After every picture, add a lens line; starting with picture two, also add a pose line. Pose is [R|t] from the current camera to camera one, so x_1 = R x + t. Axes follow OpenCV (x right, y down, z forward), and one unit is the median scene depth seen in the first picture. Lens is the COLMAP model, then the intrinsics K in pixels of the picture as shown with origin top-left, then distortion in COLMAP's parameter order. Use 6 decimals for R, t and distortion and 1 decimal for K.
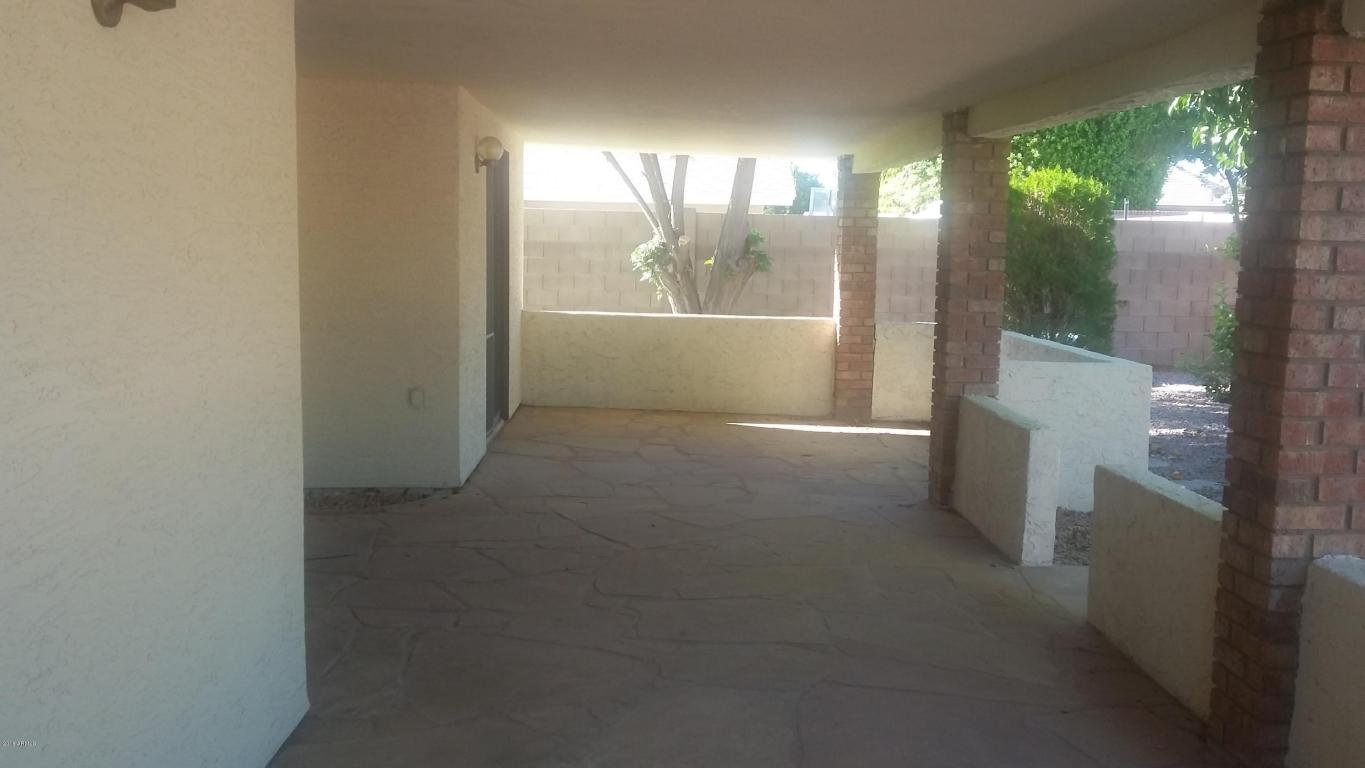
lens RADIAL K [[1262.6, 0, 687.1], [0, 1262.6, 392.6], [0, 0, 1]] dist [0.107081, -0.212624]
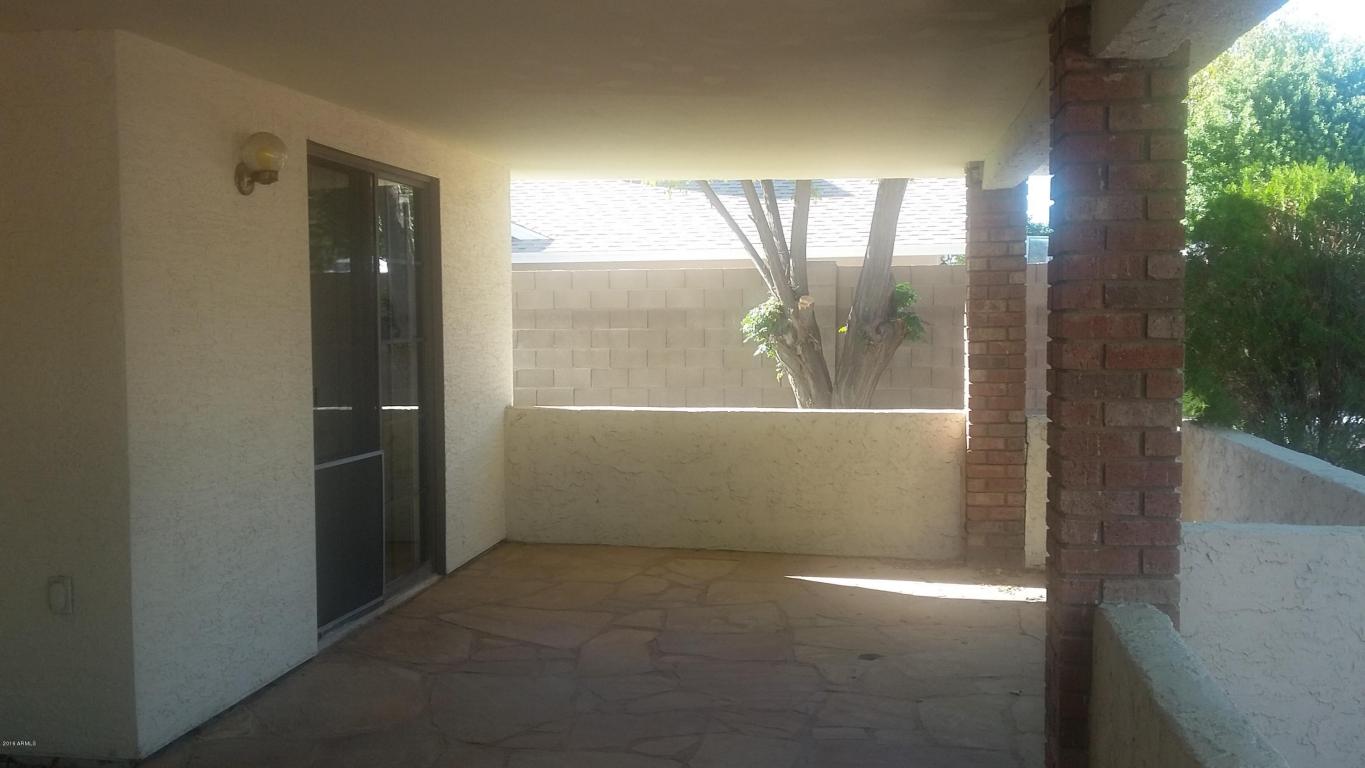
lens RADIAL K [[1262.6, 0, 687.1], [0, 1262.6, 392.6], [0, 0, 1]] dist [0.107081, -0.212624]
pose [[0.980290, -0.017443, -0.196793, 0.106658], [0.006877, 0.998504, -0.054251, -0.033856], [0.197444, 0.051829, 0.978943, 0.331039]]
